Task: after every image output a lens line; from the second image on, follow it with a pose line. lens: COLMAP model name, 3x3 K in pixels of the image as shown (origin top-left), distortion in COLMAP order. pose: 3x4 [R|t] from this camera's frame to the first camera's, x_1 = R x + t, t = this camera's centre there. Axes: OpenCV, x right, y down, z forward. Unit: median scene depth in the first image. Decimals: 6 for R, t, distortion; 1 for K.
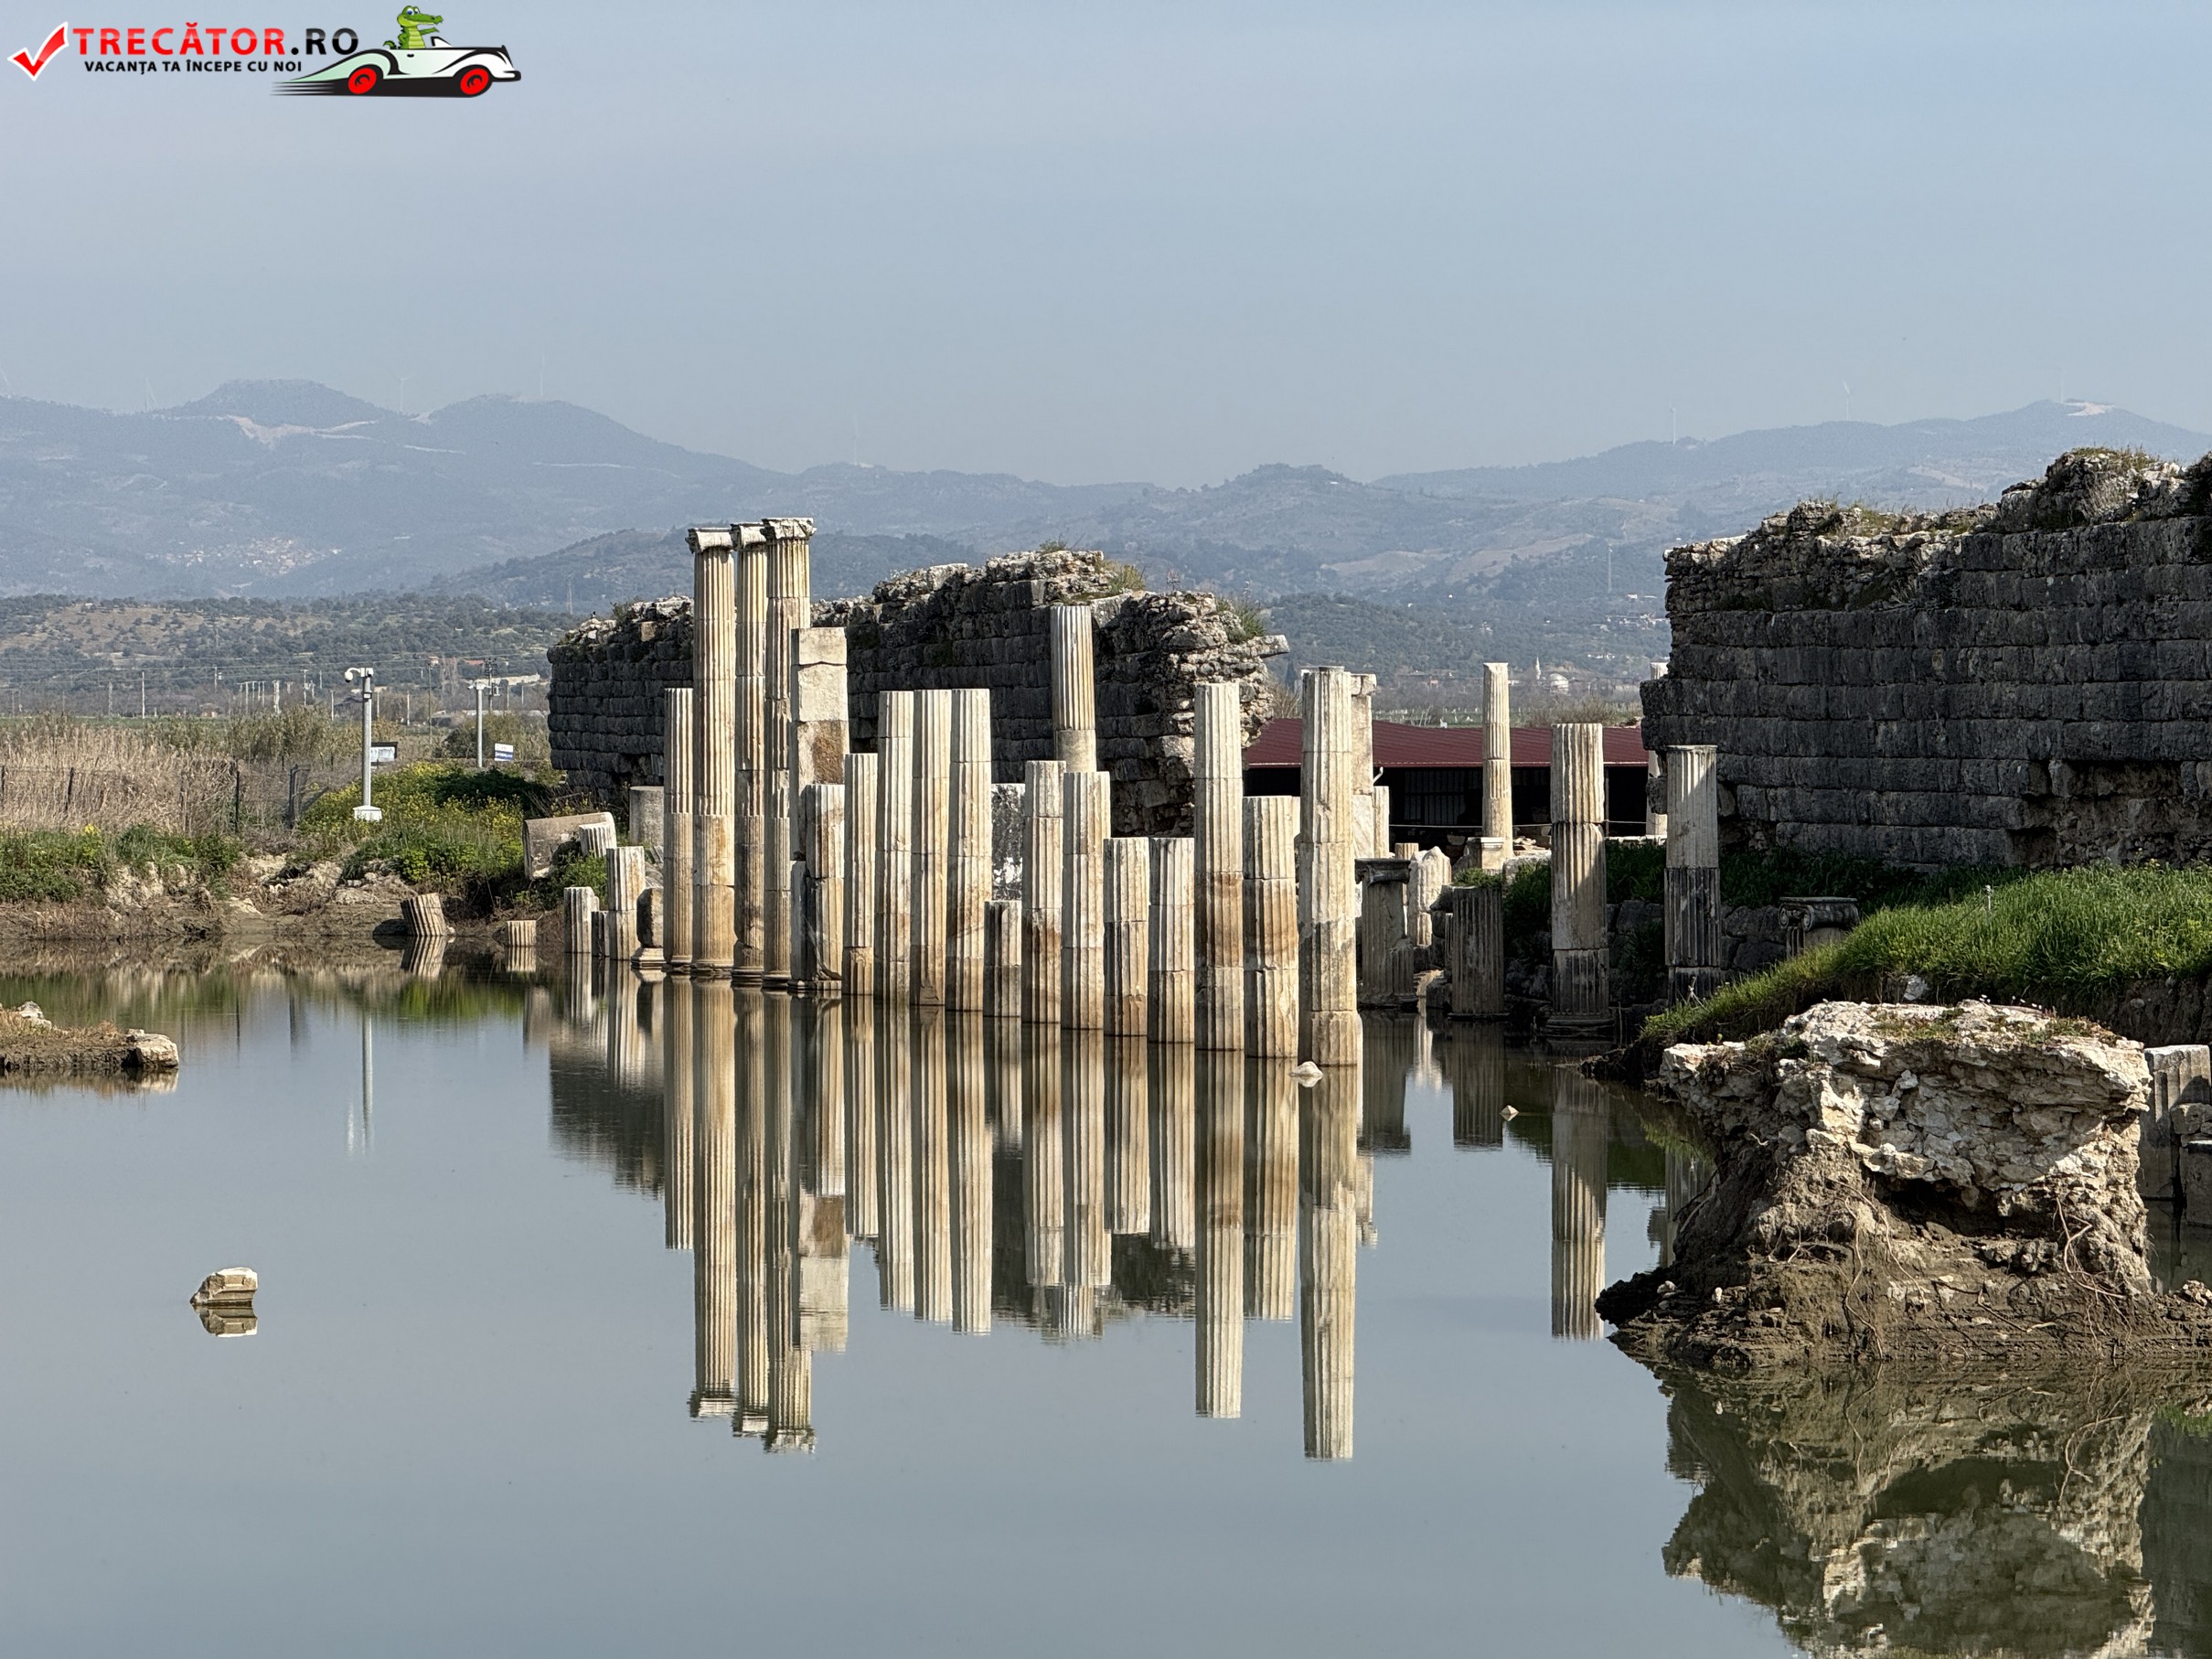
lens RADIAL K [[7829.1, 0, 1056.7], [0, 7829.1, 832.7], [0, 0, 1]] dist [0.220720, 1.318554]
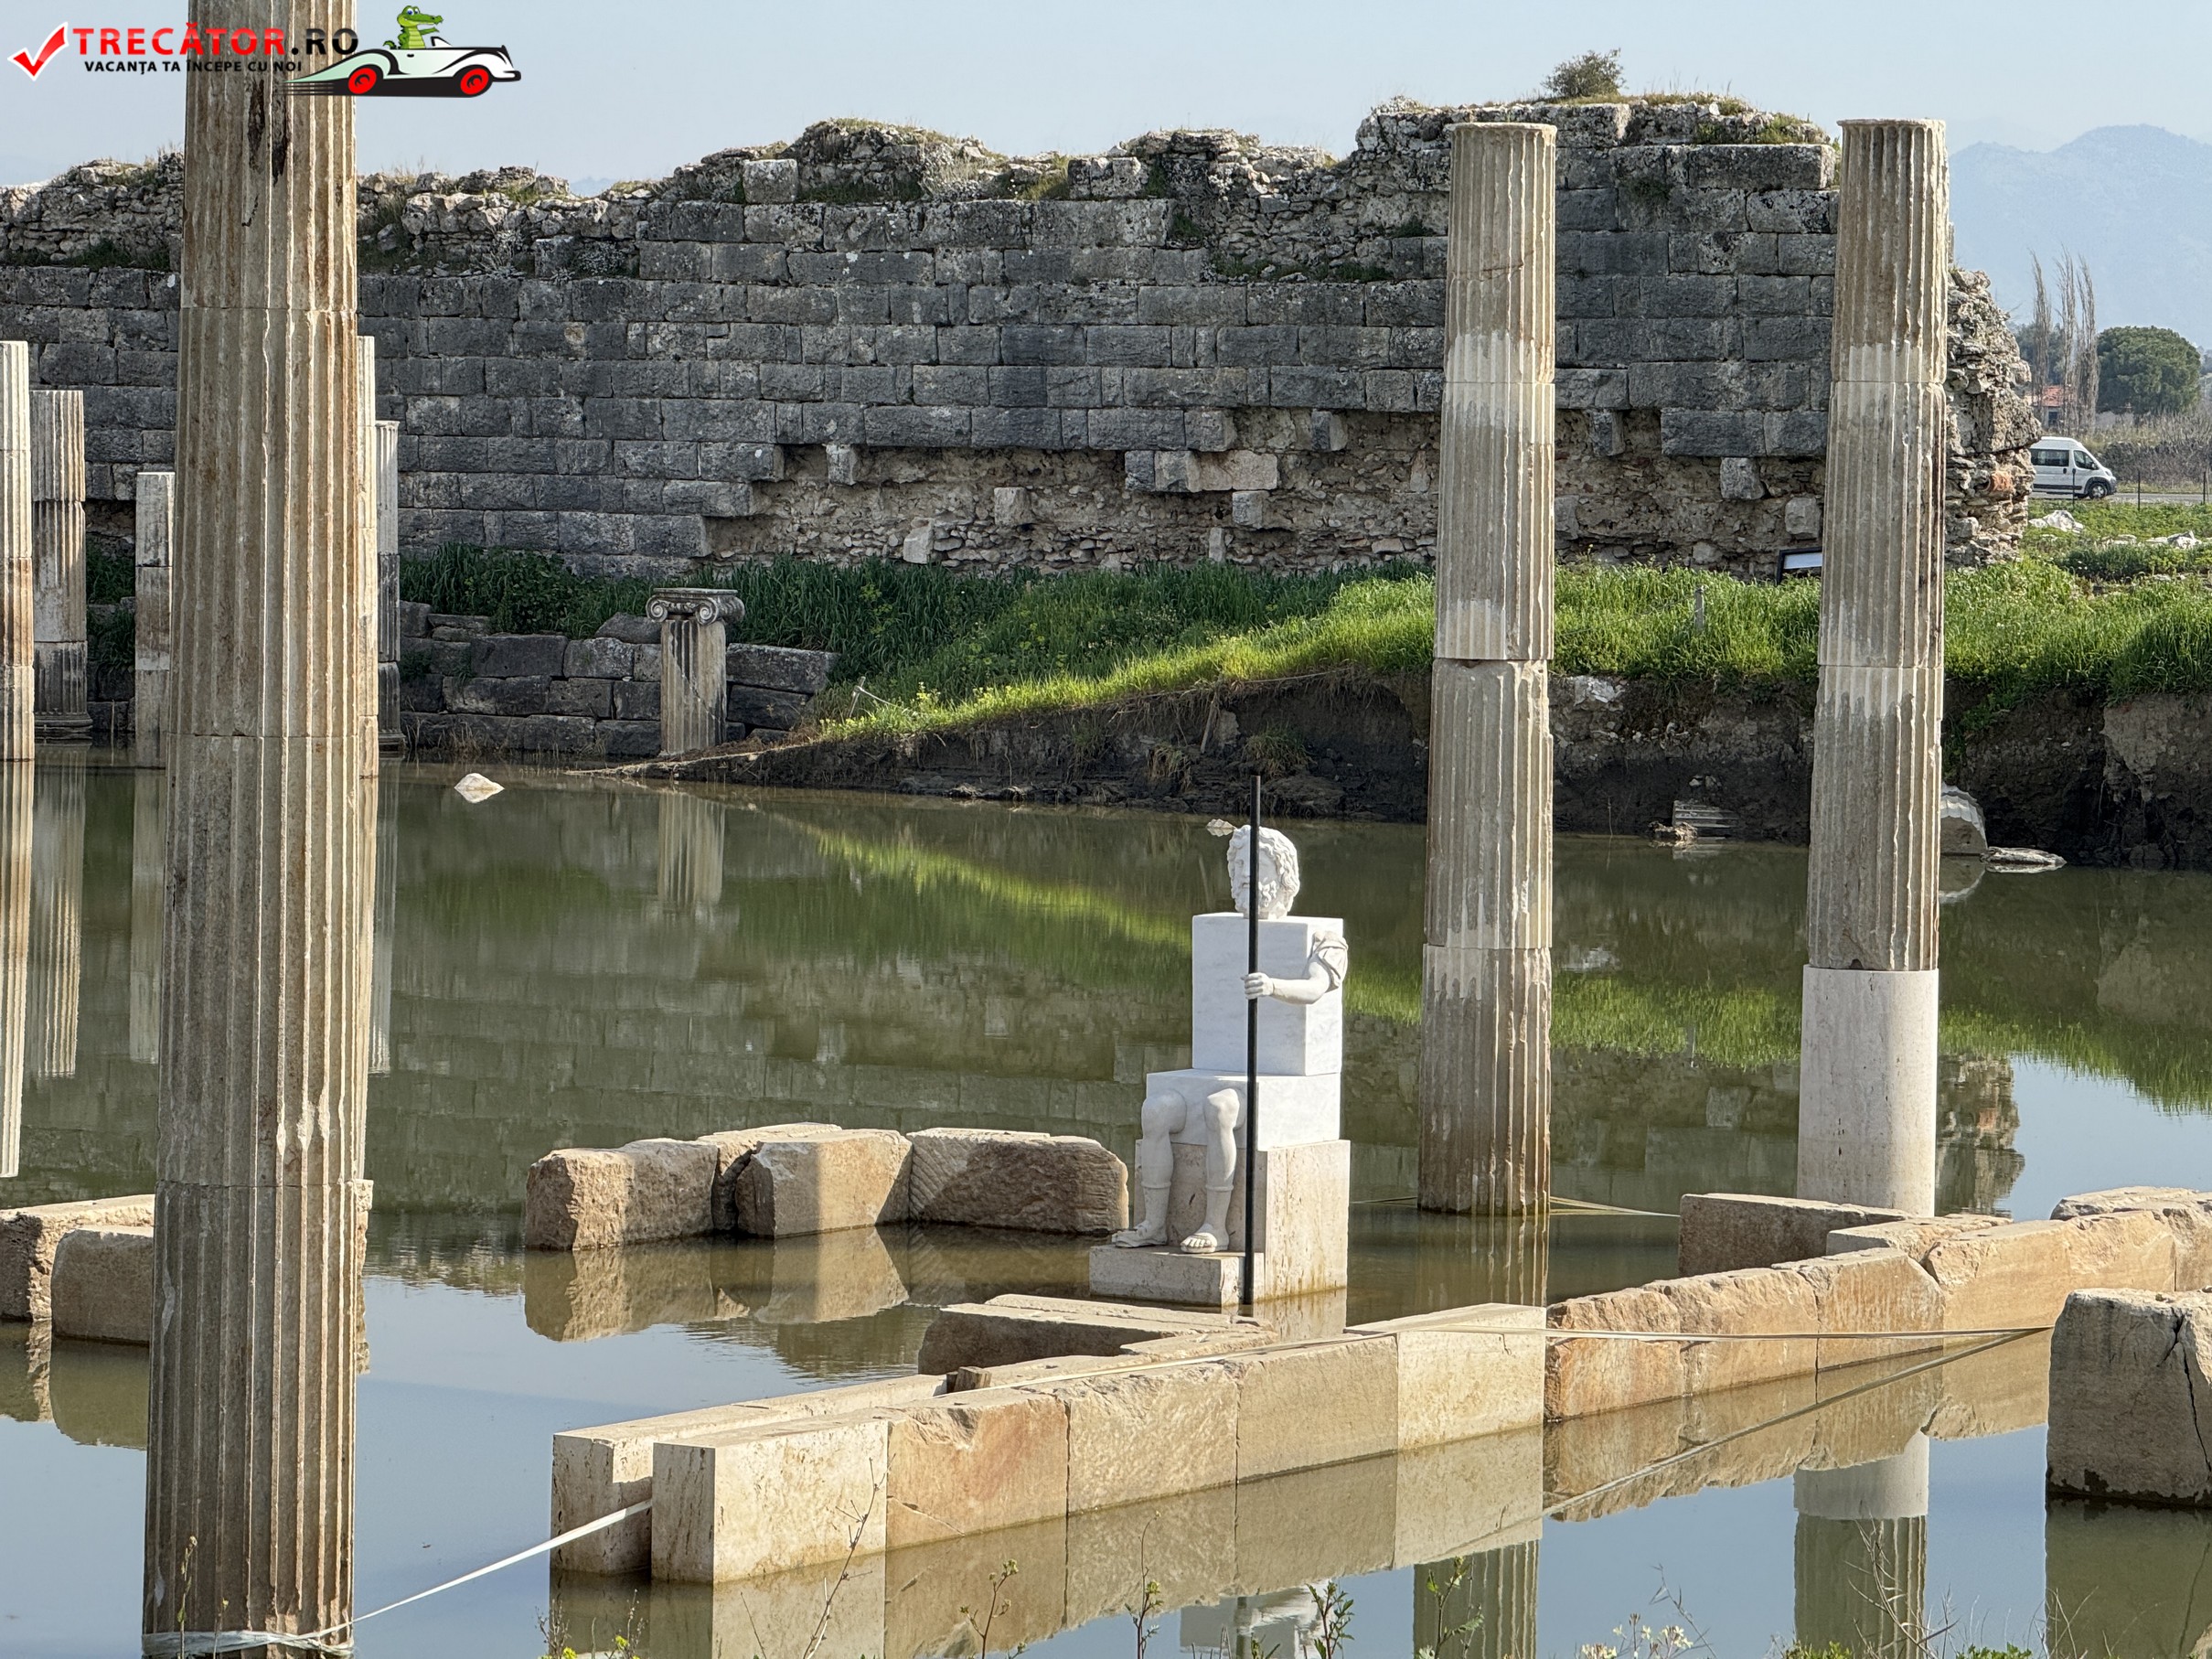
lens RADIAL K [[7811.9, 0, 1069.4], [0, 7811.9, 793.4], [0, 0, 1]] dist [0.225673, 0.971873]
pose [[0.741836, -0.016802, 0.670371, -0.450584], [-0.009735, 0.999311, 0.035819, -0.001096], [-0.670511, -0.033098, 0.741161, 0.252521]]
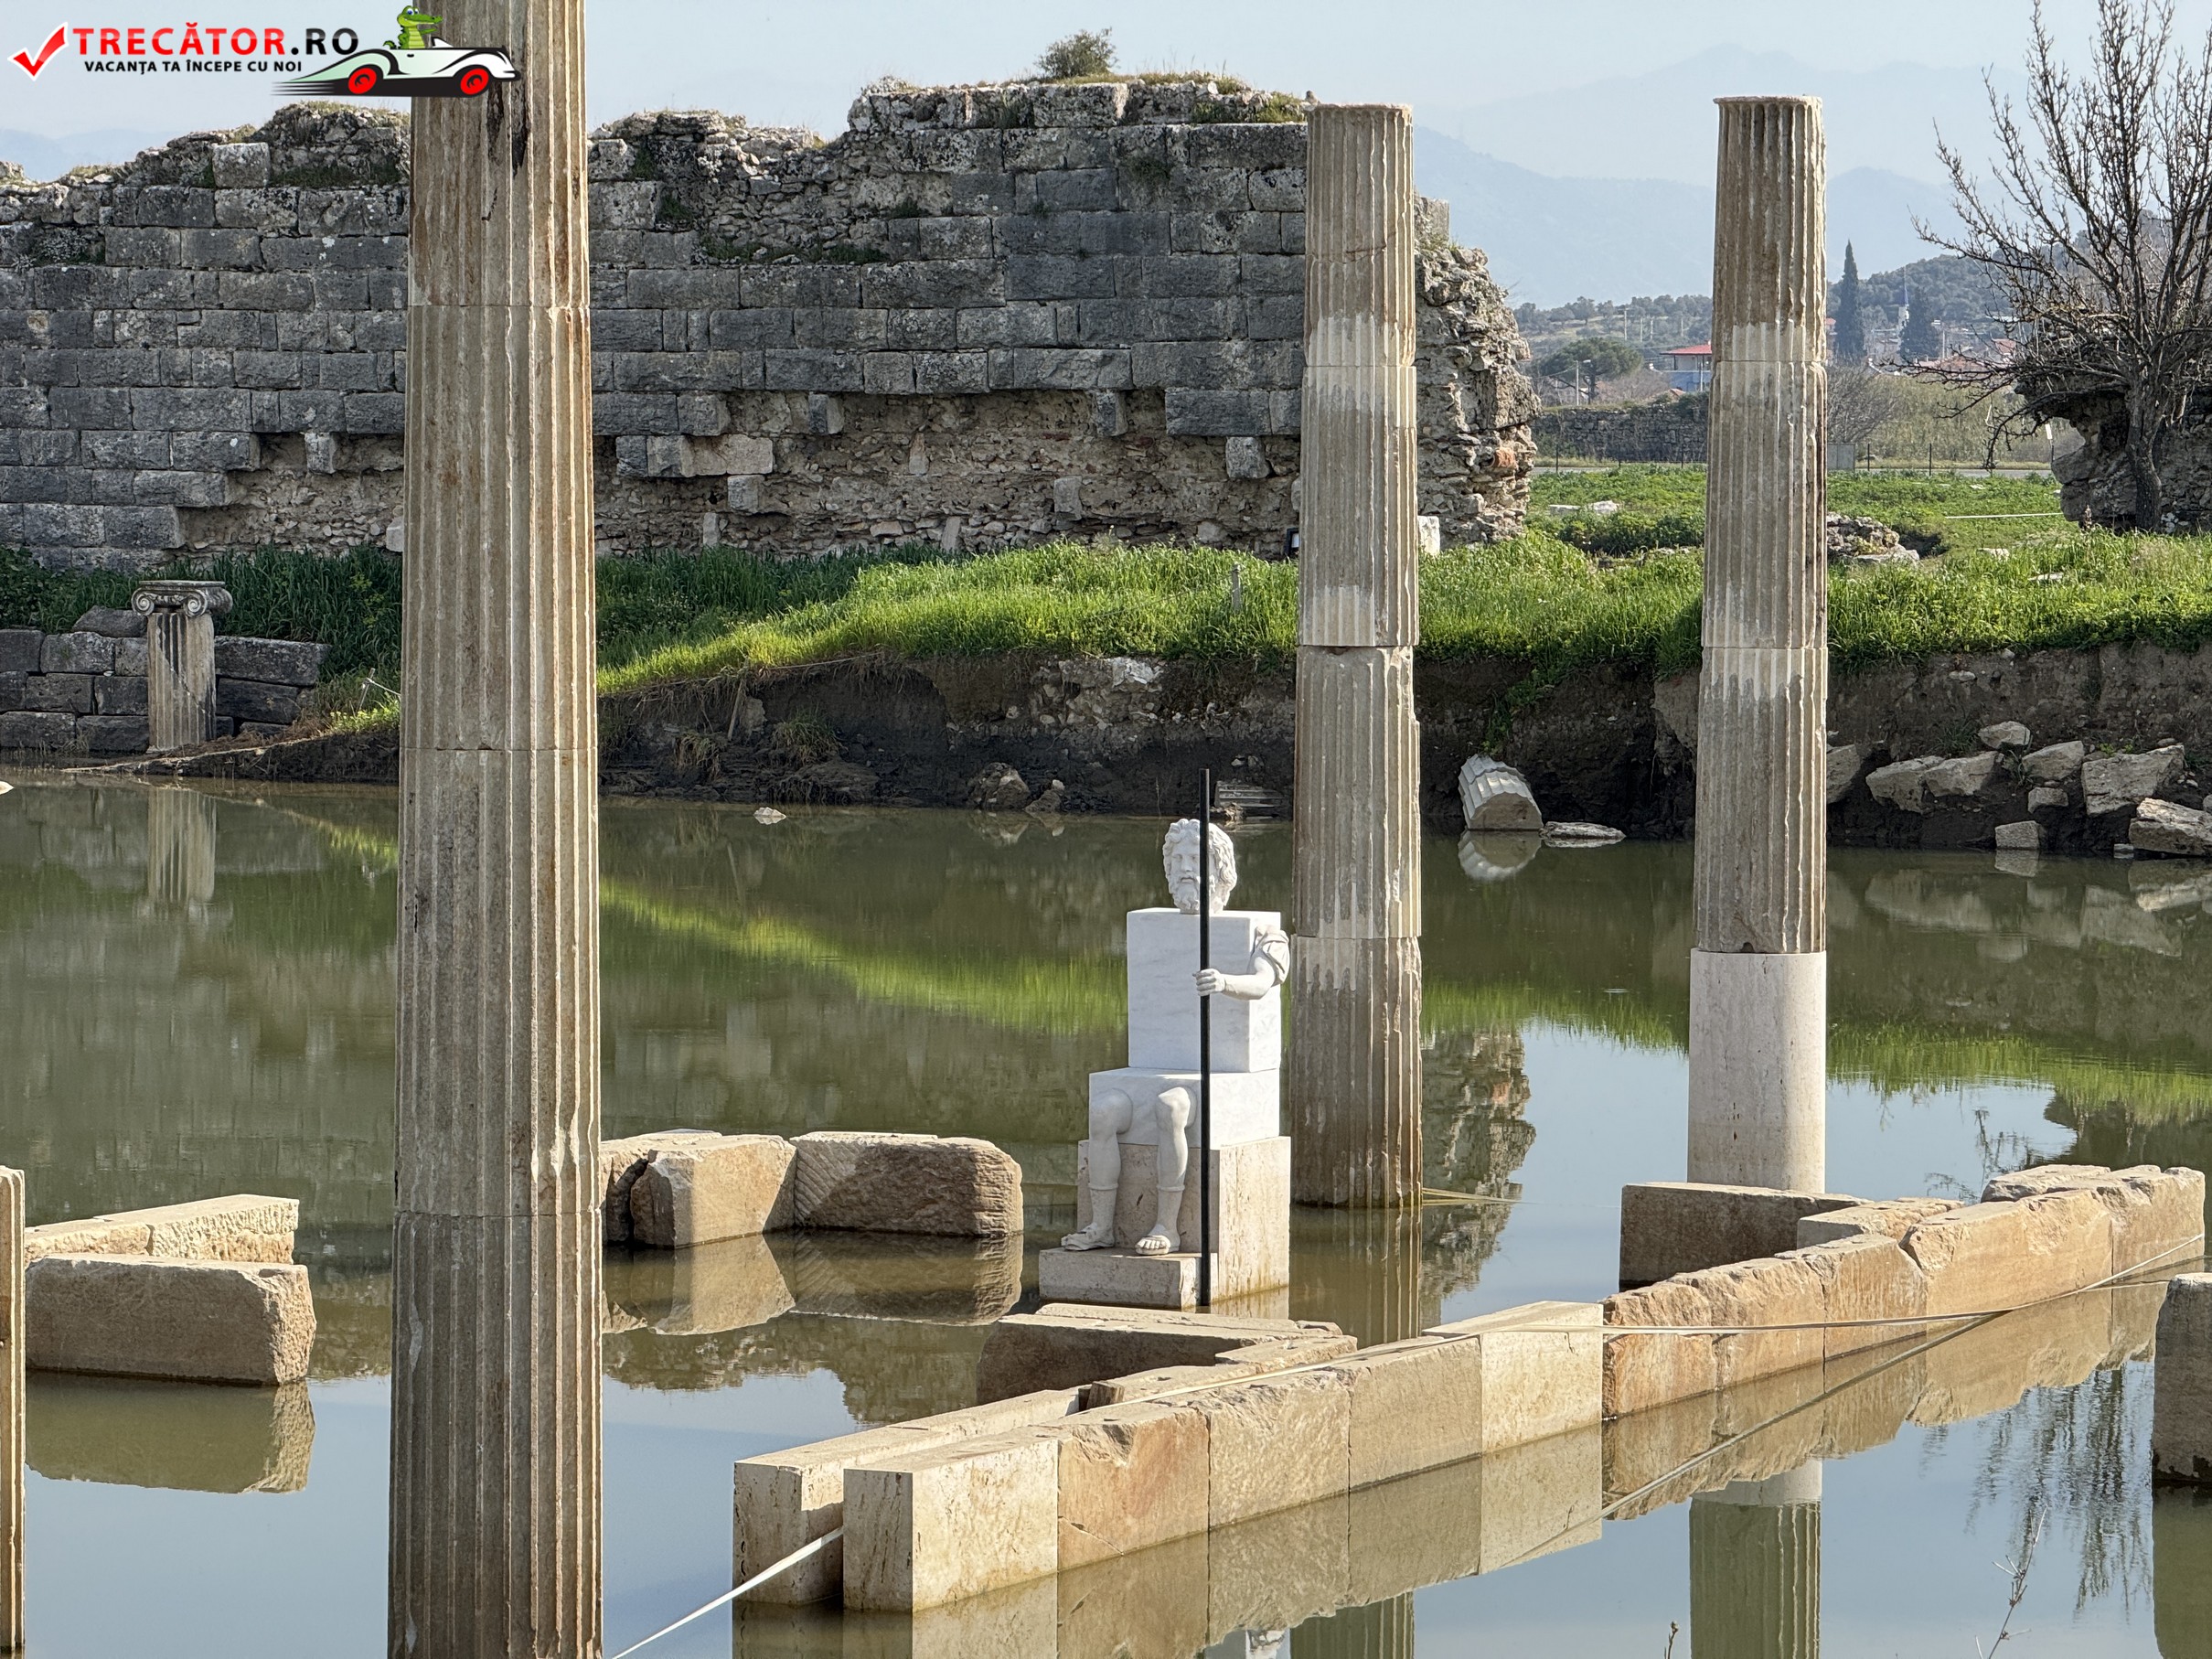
lens RADIAL K [[7789.5, 0, 1106.0], [0, 7789.5, 829.5], [0, 0, 1]] dist [0.254335, 0.528574]
pose [[0.667768, -0.033914, 0.743597, -0.466963], [0.003025, 0.999077, 0.042849, -0.001460], [-0.744363, -0.026364, 0.667254, 0.278466]]
